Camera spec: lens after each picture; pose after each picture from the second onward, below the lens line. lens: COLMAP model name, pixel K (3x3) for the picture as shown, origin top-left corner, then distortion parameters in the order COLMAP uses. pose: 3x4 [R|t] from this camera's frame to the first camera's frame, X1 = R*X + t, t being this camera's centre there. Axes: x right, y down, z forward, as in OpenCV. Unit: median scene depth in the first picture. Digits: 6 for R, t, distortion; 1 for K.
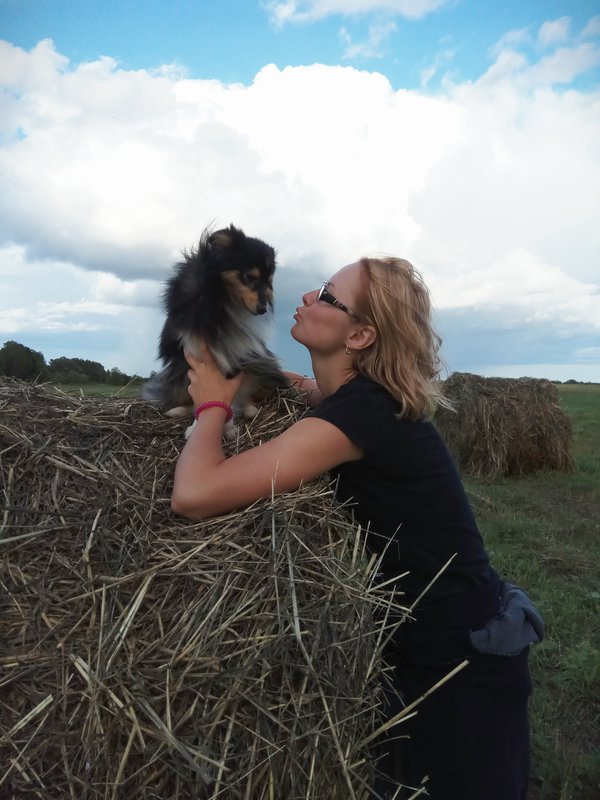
lens RADIAL K [[629.6, 0, 300.0], [0, 629.6, 400.0], [0, 0, 1]] dist [0.050637, -0.003873]
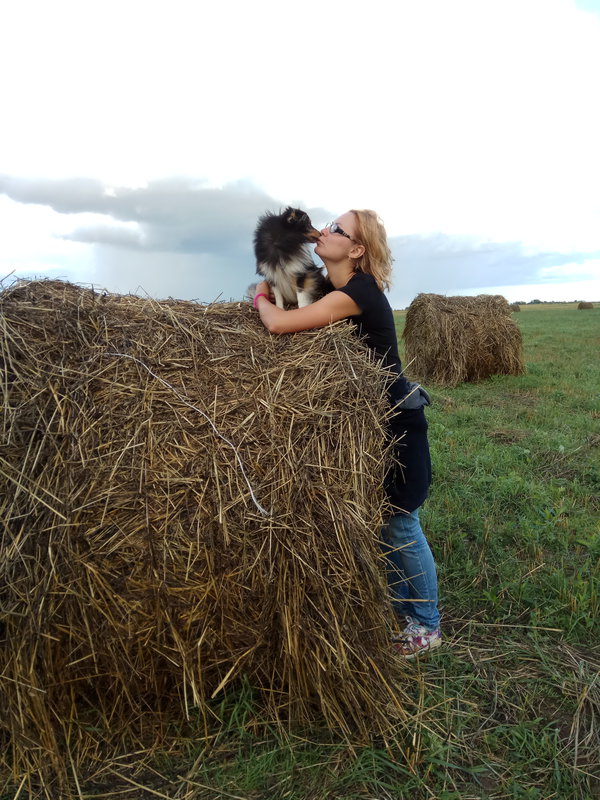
lens RADIAL K [[629.6, 0, 300.0], [0, 629.6, 400.0], [0, 0, 1]] dist [0.050637, -0.003873]
pose [[0.997626, -0.052250, 0.044856, -0.029403], [0.047172, 0.993071, 0.107633, 0.014987], [-0.050169, -0.105262, 0.993178, -0.131236]]
